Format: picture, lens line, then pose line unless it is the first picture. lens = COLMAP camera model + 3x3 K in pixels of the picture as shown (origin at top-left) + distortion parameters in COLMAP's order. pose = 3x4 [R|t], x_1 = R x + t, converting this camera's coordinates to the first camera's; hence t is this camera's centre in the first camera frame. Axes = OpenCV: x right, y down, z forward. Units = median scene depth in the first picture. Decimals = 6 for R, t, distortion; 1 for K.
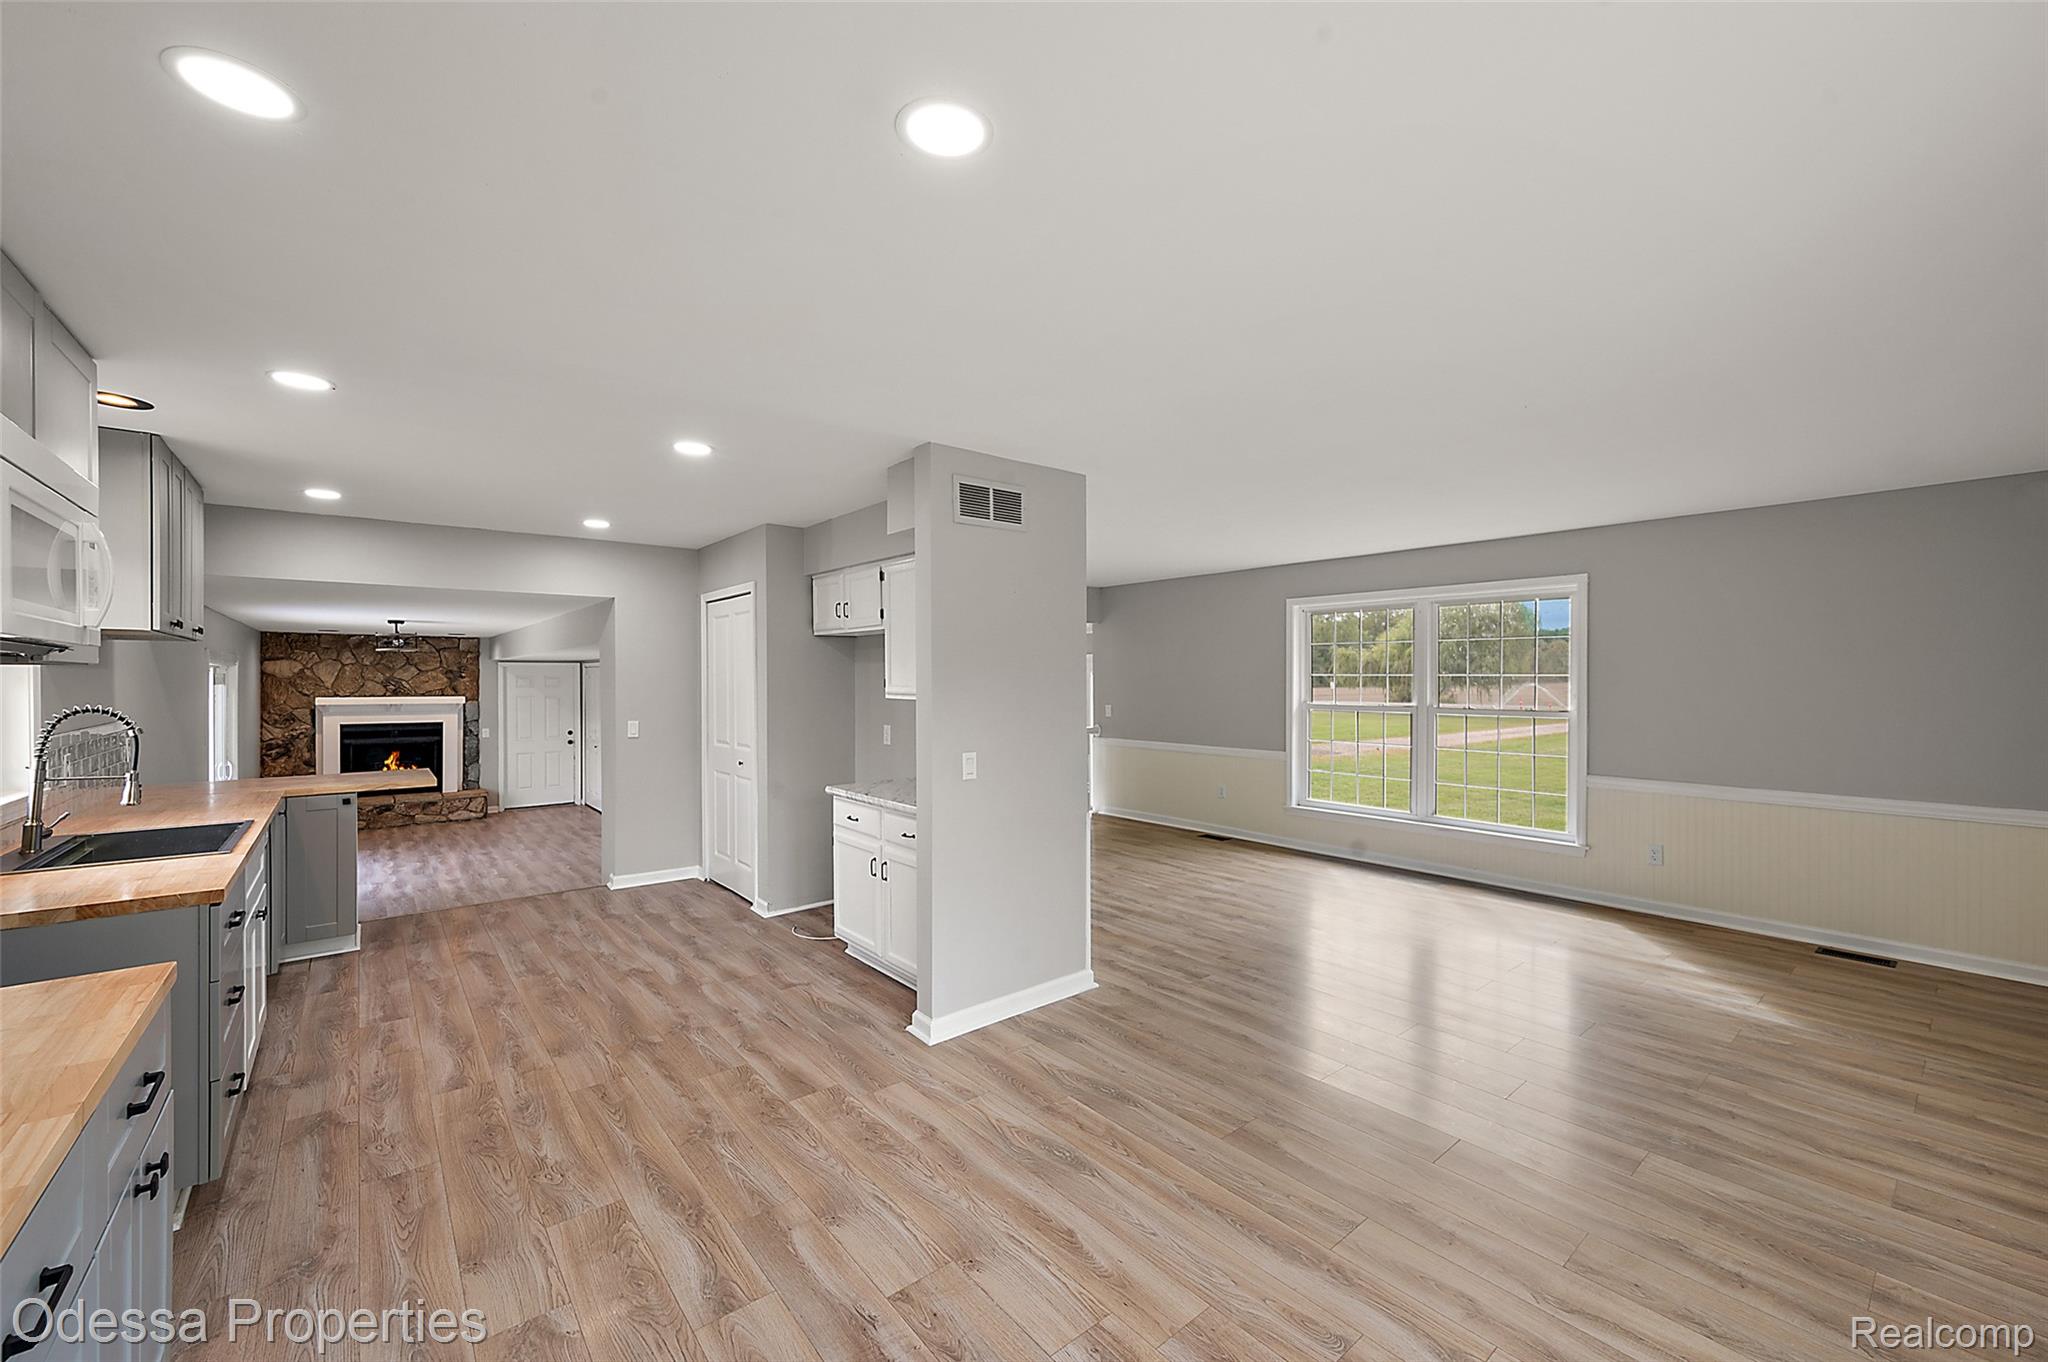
lens RADIAL K [[818.1, 0, 1010.7], [0, 818.1, 669.2], [0, 0, 1]] dist [-0.003962, 0.001494]
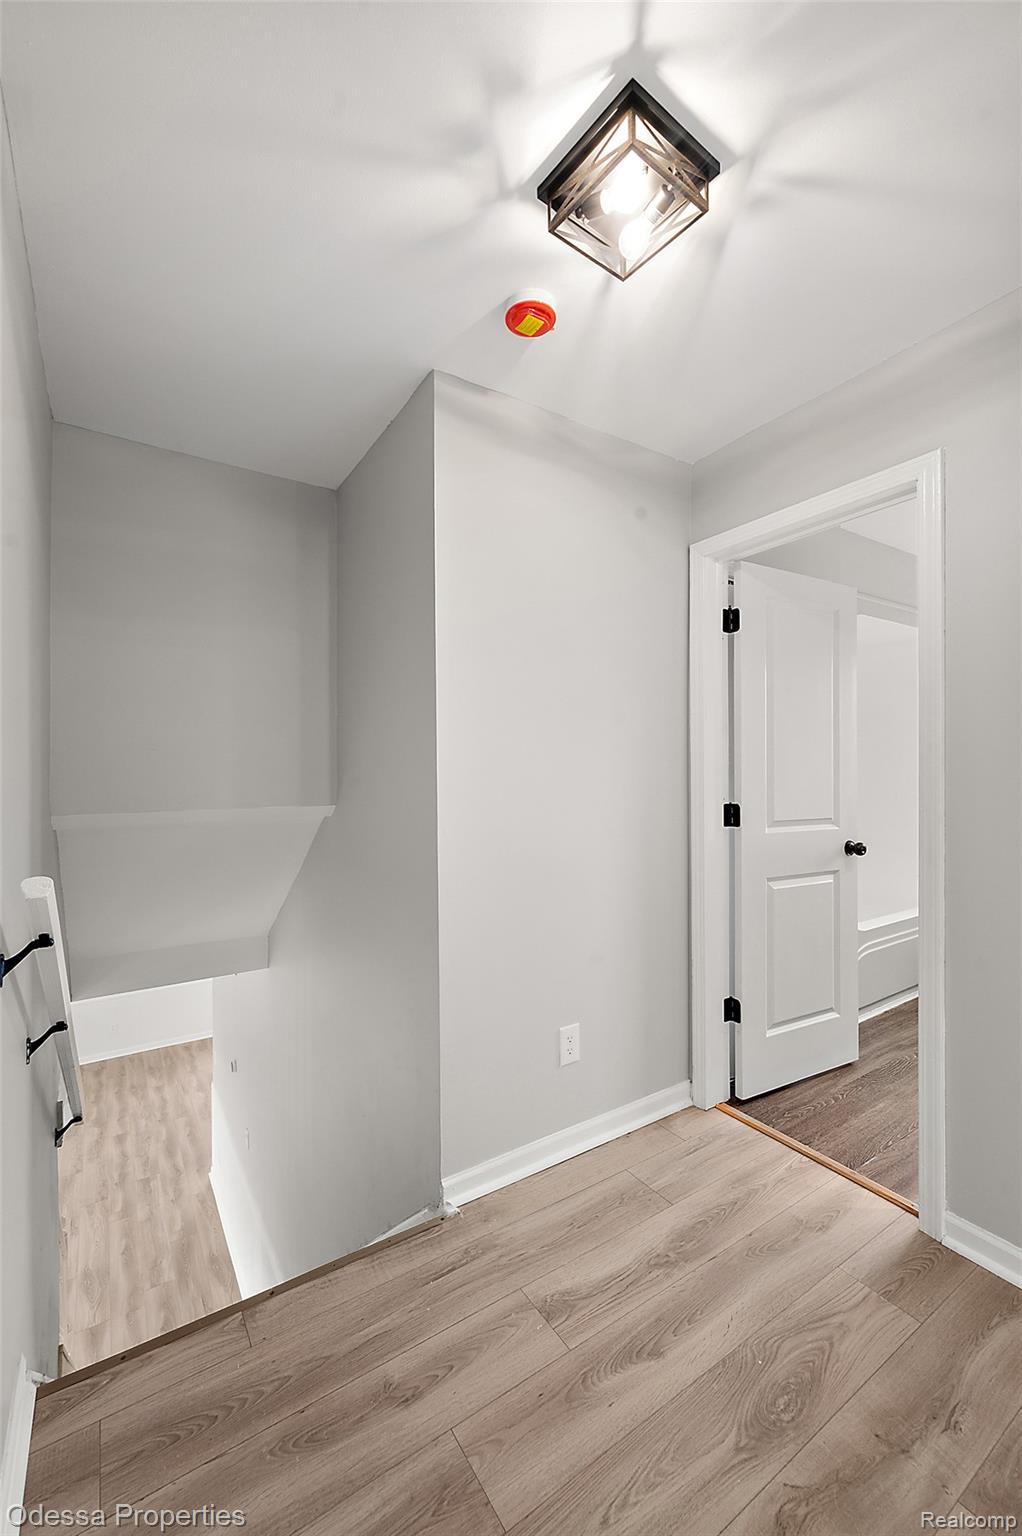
lens RADIAL K [[613.6, 0, 520.9], [0, 613.6, 766.8], [0, 0, 1]] dist [-0.003962, 0.001494]
pose [[-0.997365, 0.001237, 0.072536, -0.702330], [0.000107, 0.999879, -0.015582, -0.521638], [-0.072546, -0.015533, -0.997244, 2.315151]]
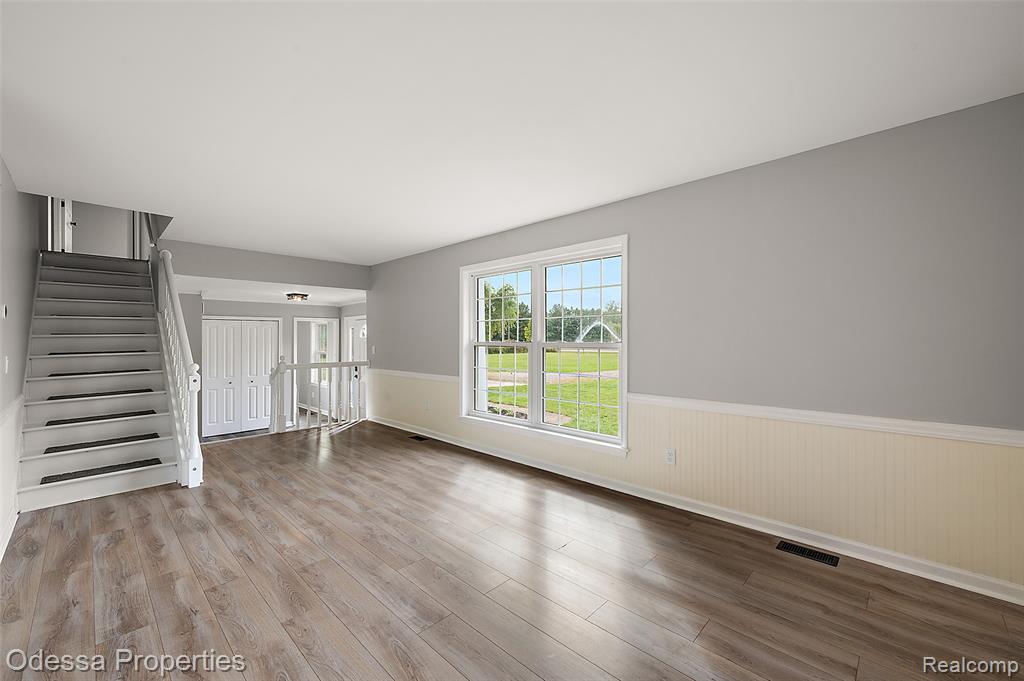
lens RADIAL K [[409.1, 0, 511.0], [0, 409.1, 348.4], [0, 0, 1]] dist [-0.003962, 0.001494]
pose [[0.991590, 0.000134, 0.129423, 0.587079], [-0.003615, 0.999638, 0.026659, 0.055689], [-0.129372, -0.026903, 0.991231, 0.513000]]
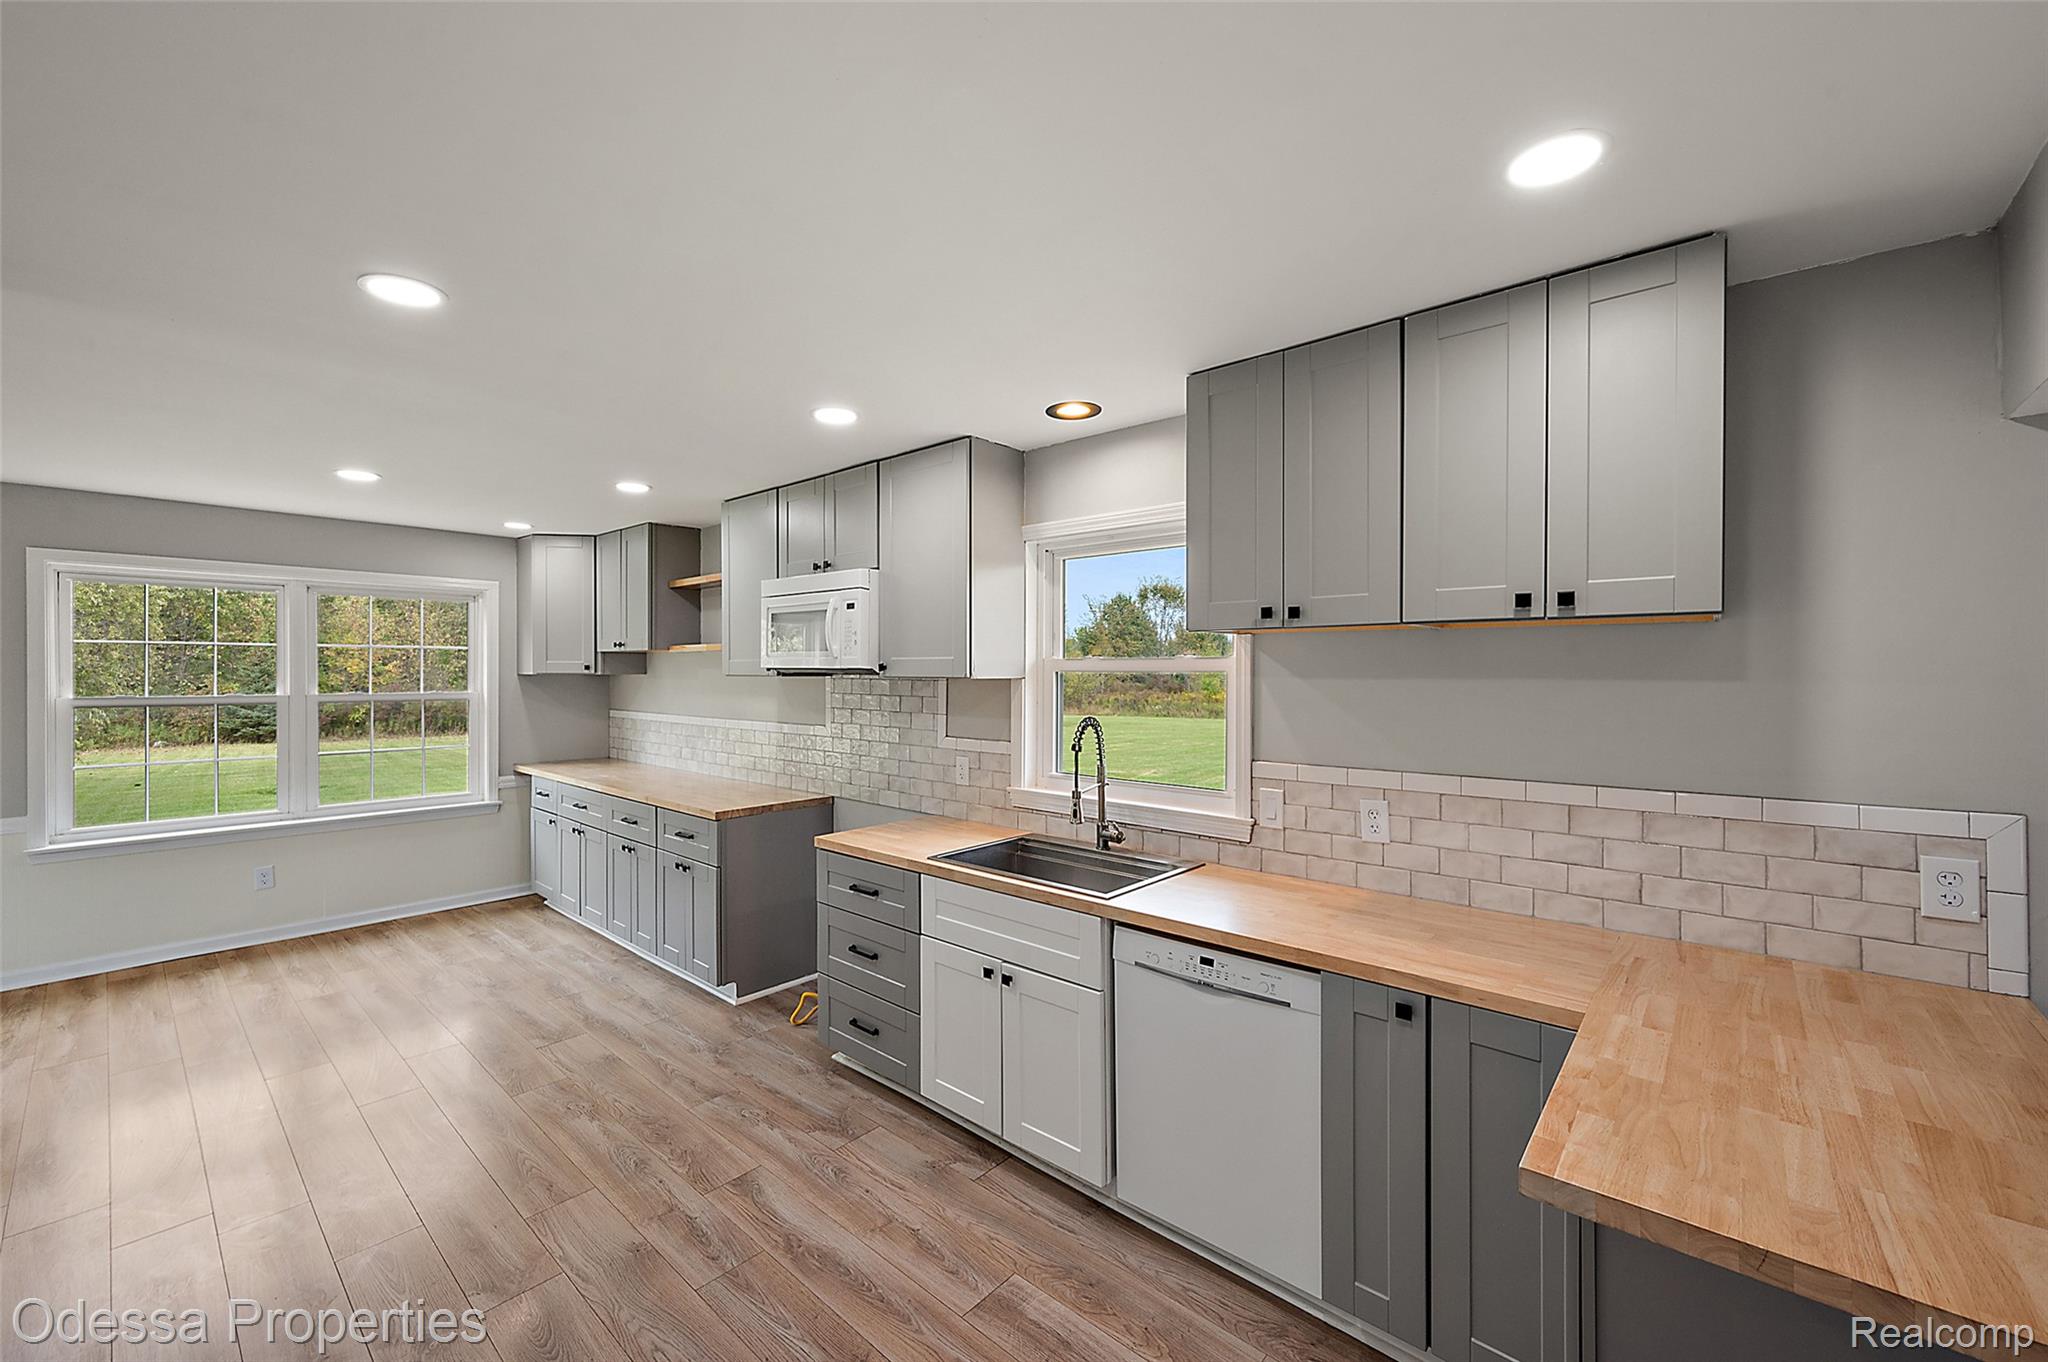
lens RADIAL K [[818.1, 0, 1022.5], [0, 818.1, 675.6], [0, 0, 1]] dist [-0.003962, 0.001494]
pose [[-0.985306, 0.001467, -0.170794, -0.609966], [0.001917, 0.999995, -0.002467, -0.005441], [0.170789, -0.002758, -0.985304, 1.398704]]
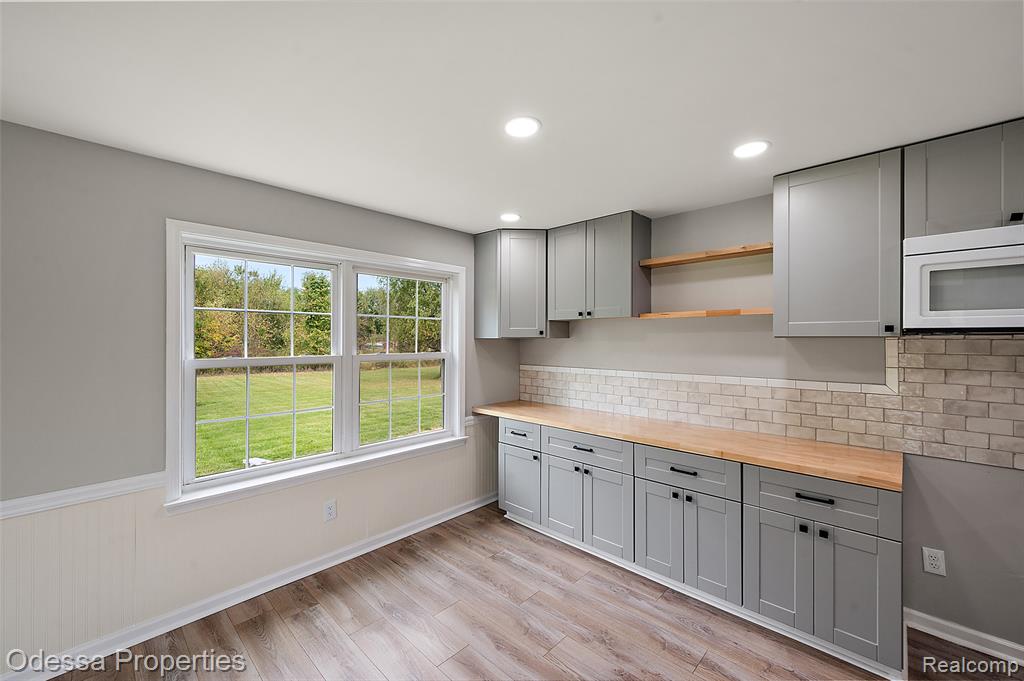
lens RADIAL K [[409.1, 0, 509.6], [0, 409.1, 341.3], [0, 0, 1]] dist [-0.003962, 0.001494]
pose [[-0.991496, 0.003635, -0.130084, 0.041906], [0.004163, 0.999984, -0.003786, -0.002304], [0.130068, -0.004296, -0.991496, 0.792068]]
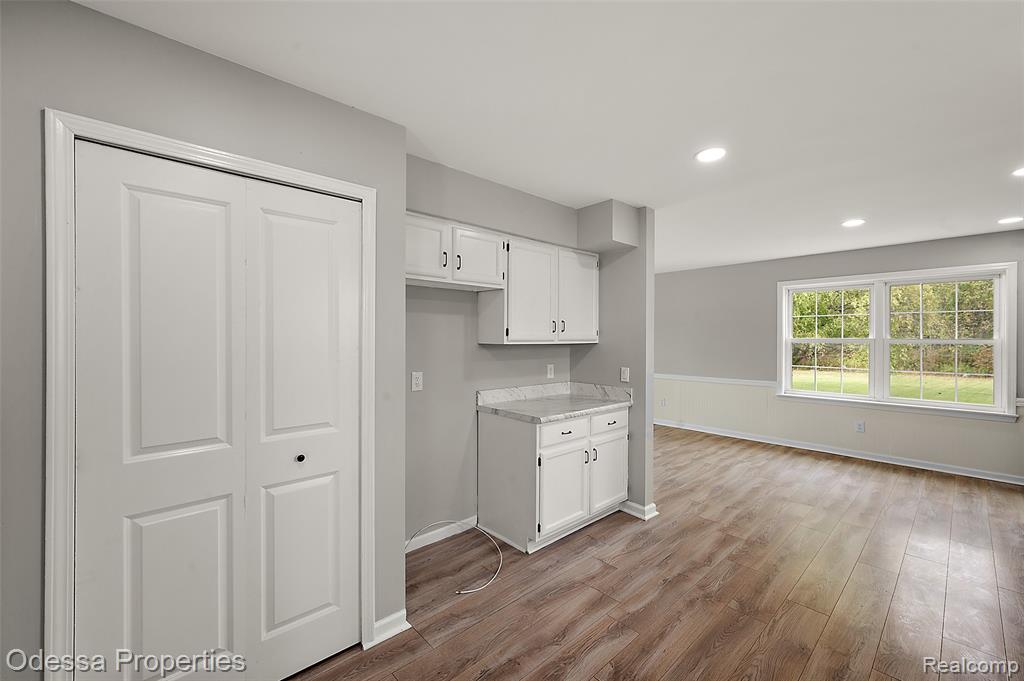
lens RADIAL K [[409.1, 0, 514.5], [0, 409.1, 342.1], [0, 0, 1]] dist [-0.003962, 0.001494]
pose [[-0.060378, -0.003771, 0.998168, -0.884534], [-0.008559, 0.999958, 0.003260, 0.032115], [-0.998139, -0.008347, -0.060408, 1.163566]]
